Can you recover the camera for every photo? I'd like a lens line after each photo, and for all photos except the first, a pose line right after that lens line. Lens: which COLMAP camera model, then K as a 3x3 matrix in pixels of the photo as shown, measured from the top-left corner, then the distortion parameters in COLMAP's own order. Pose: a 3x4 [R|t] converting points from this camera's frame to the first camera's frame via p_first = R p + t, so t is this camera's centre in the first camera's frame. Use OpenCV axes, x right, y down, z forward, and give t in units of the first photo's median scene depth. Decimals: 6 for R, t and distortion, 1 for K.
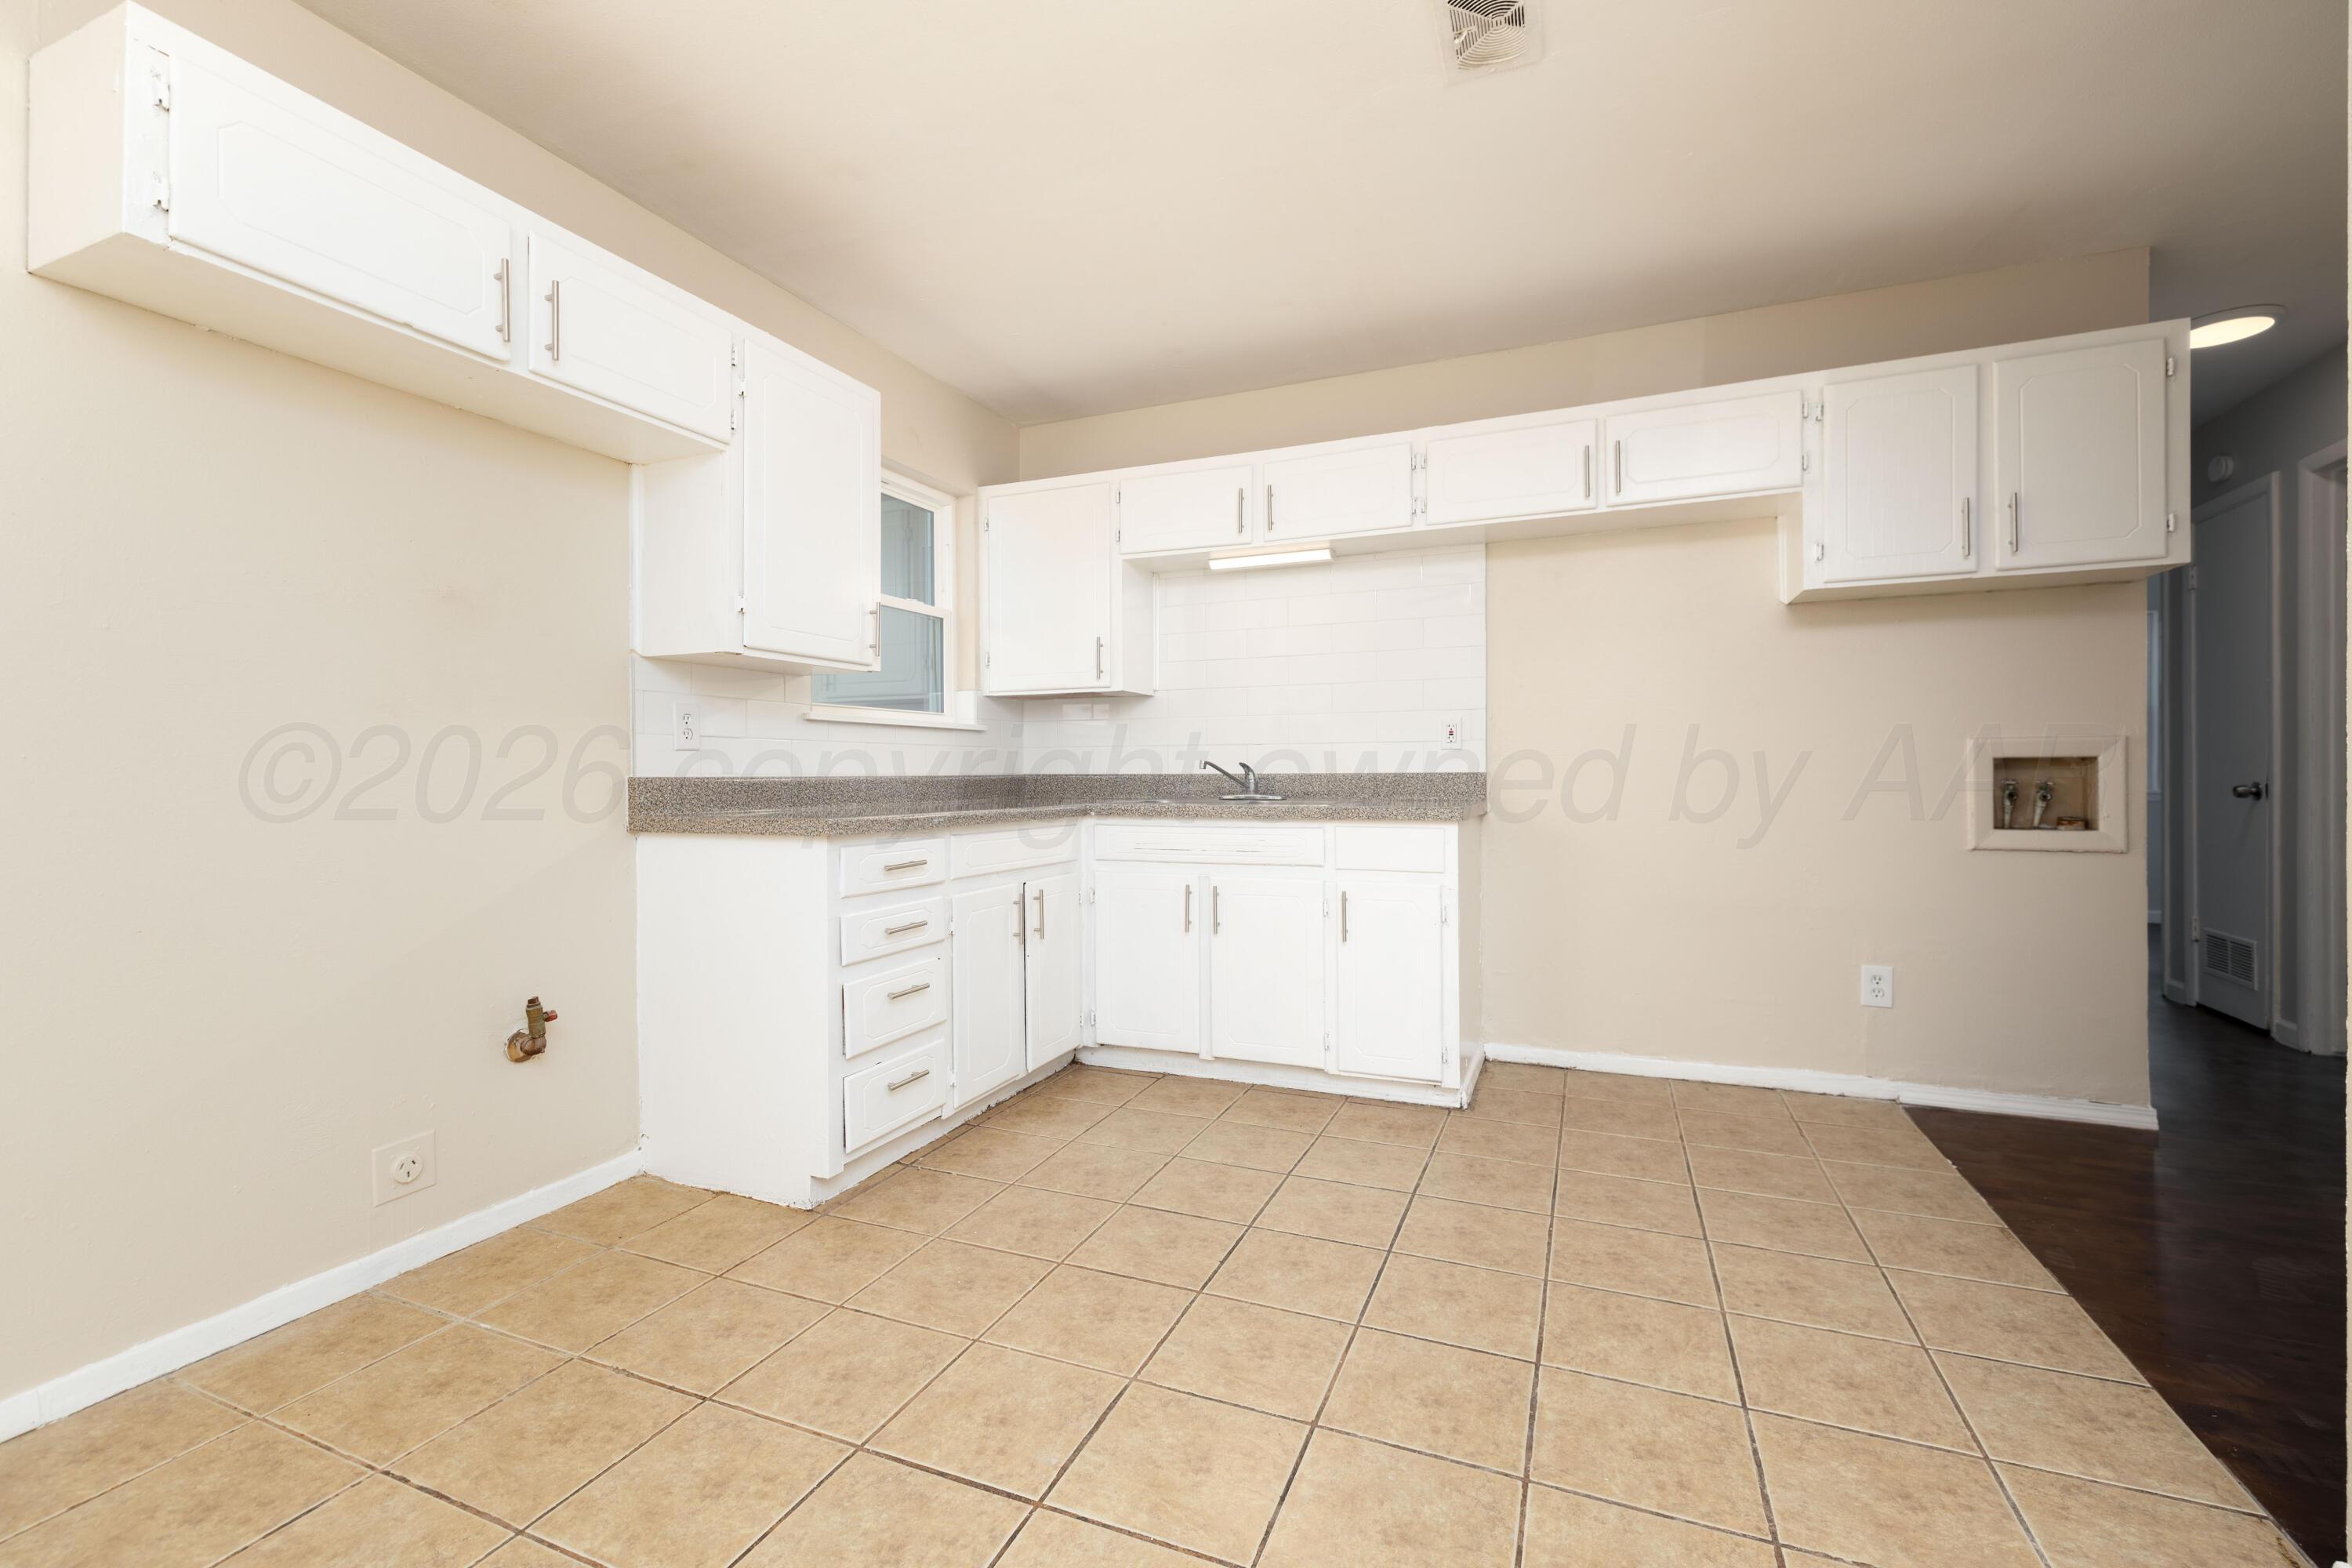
lens RADIAL K [[987.7, 0, 1197.1], [0, 987.7, 781.8], [0, 0, 1]] dist [0.013269, -0.000015]
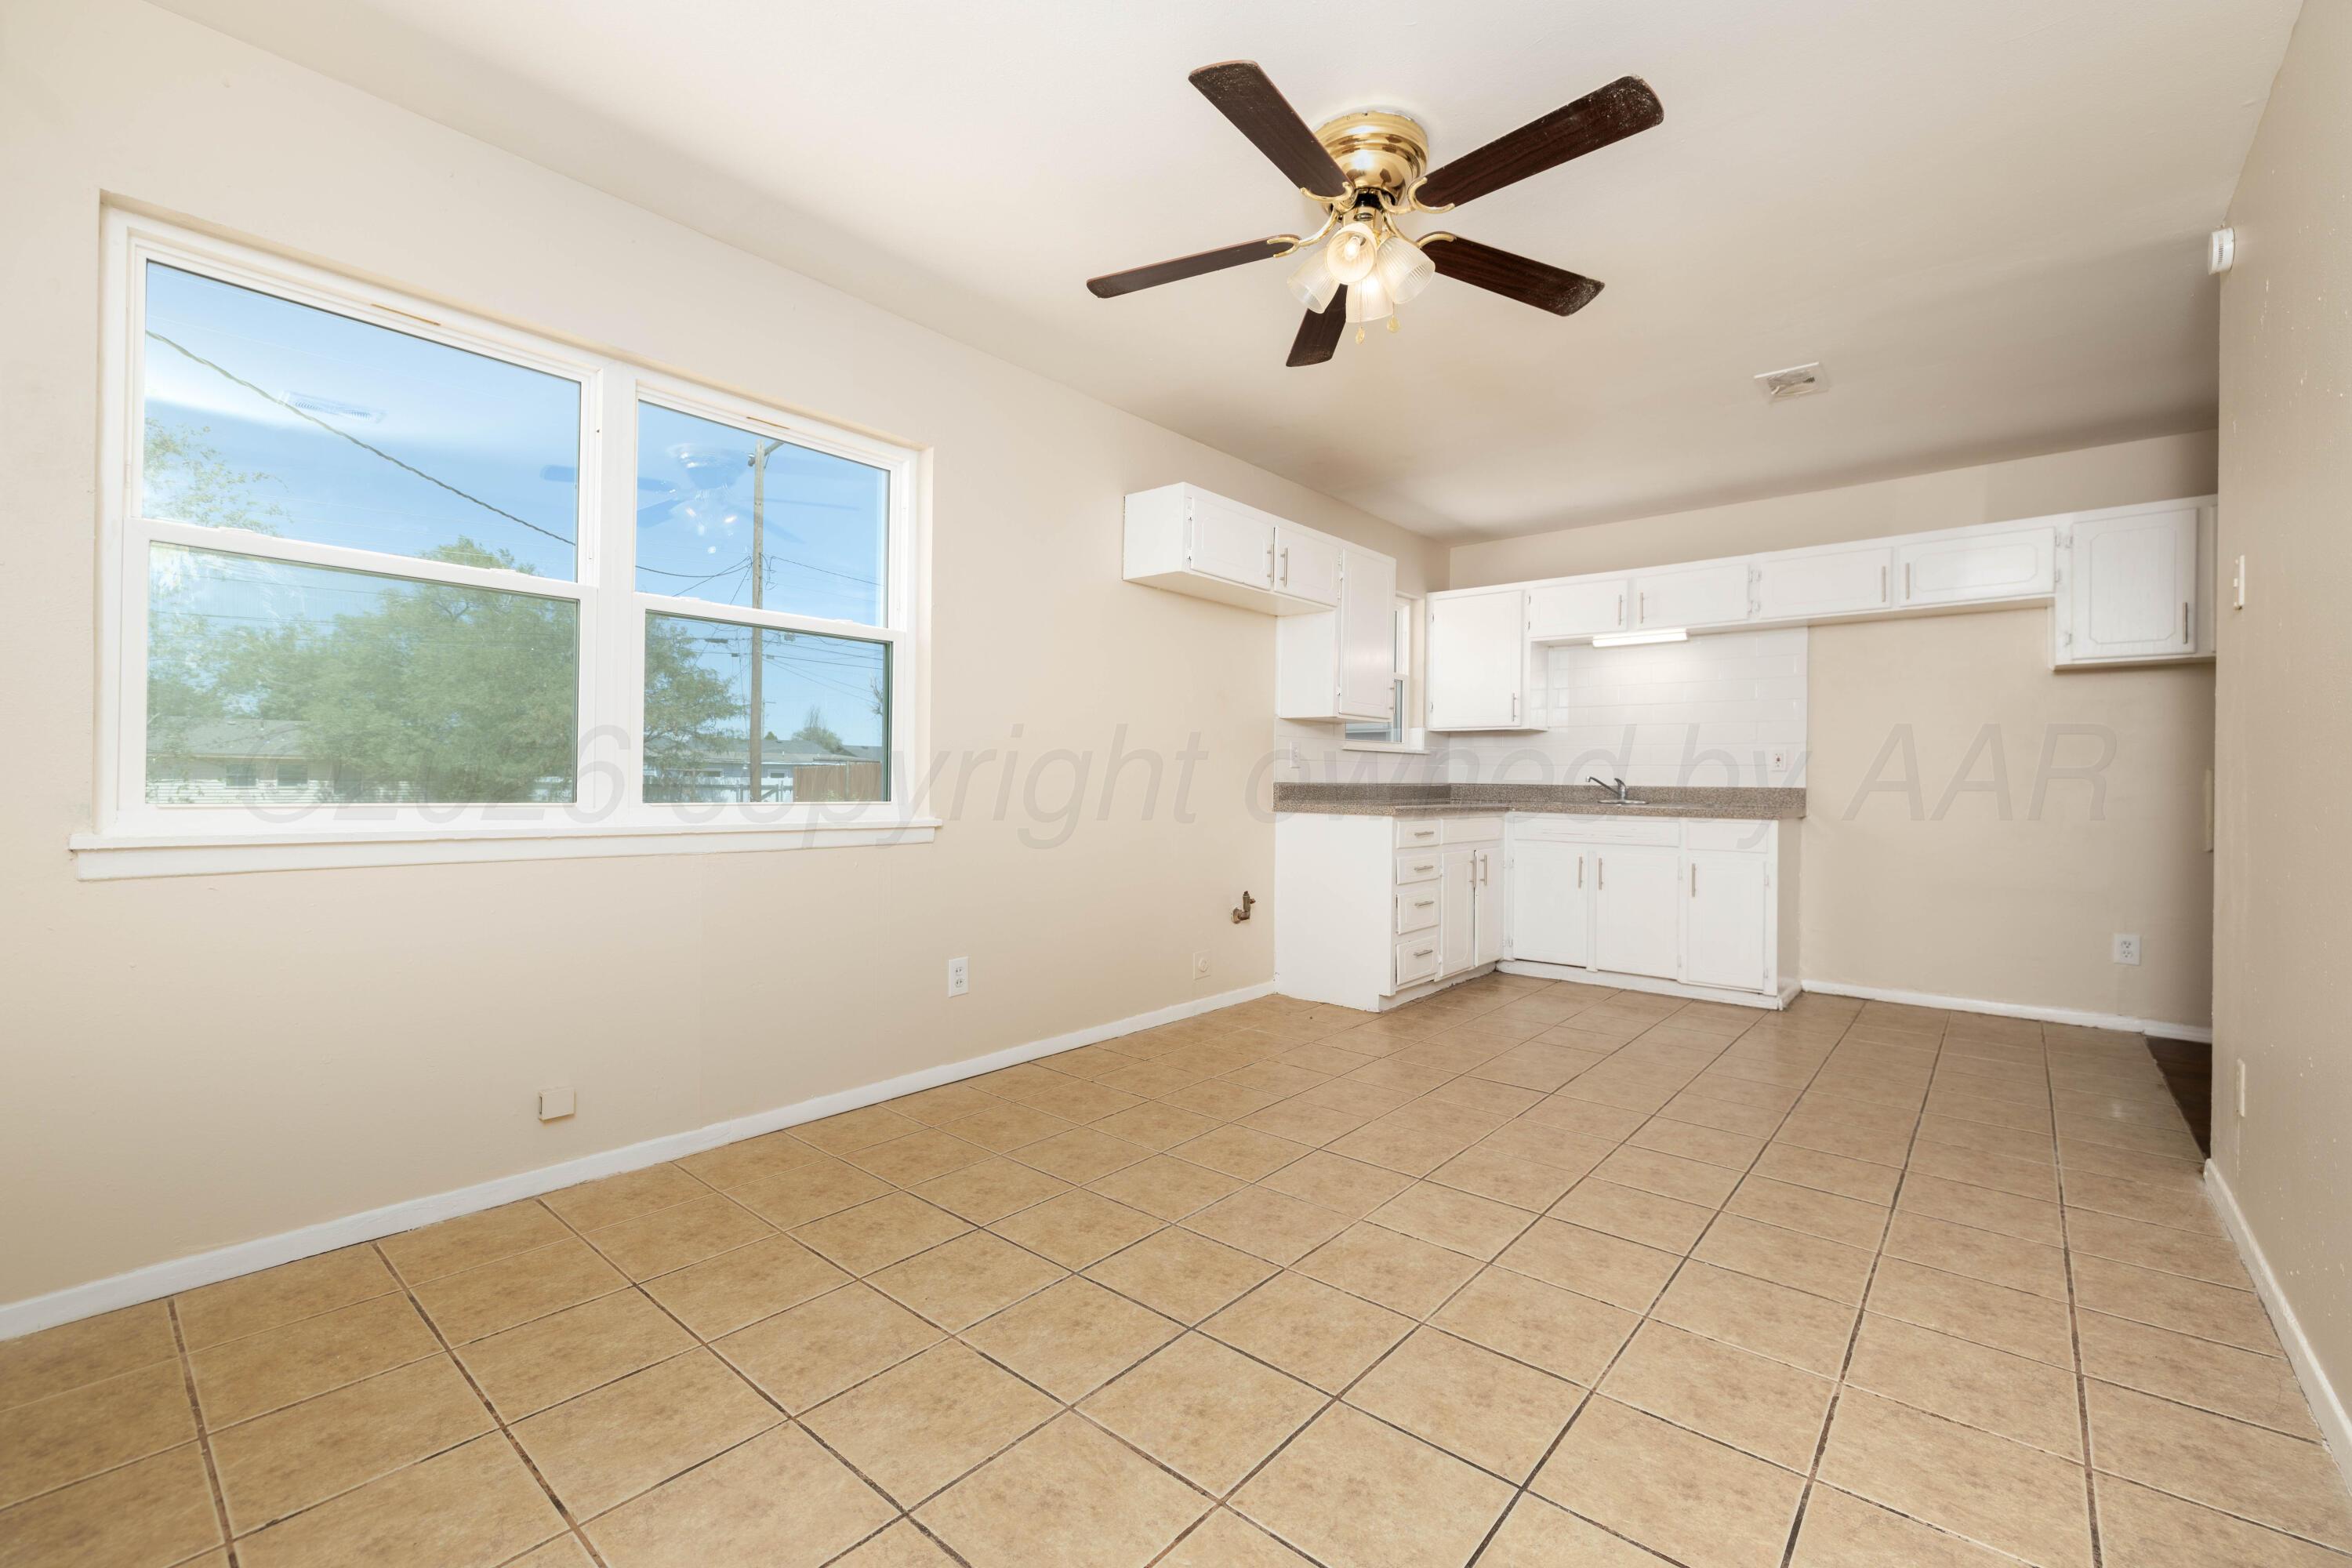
lens RADIAL K [[980.4, 0, 1176.0], [0, 980.4, 784.0], [0, 0, 1]] dist [0.000367, -0.000119]
pose [[0.948333, 0.016836, -0.316828, -0.131673], [-0.018017, 0.999837, -0.000800, 0.003020], [0.316763, 0.006467, 0.948483, -0.689395]]
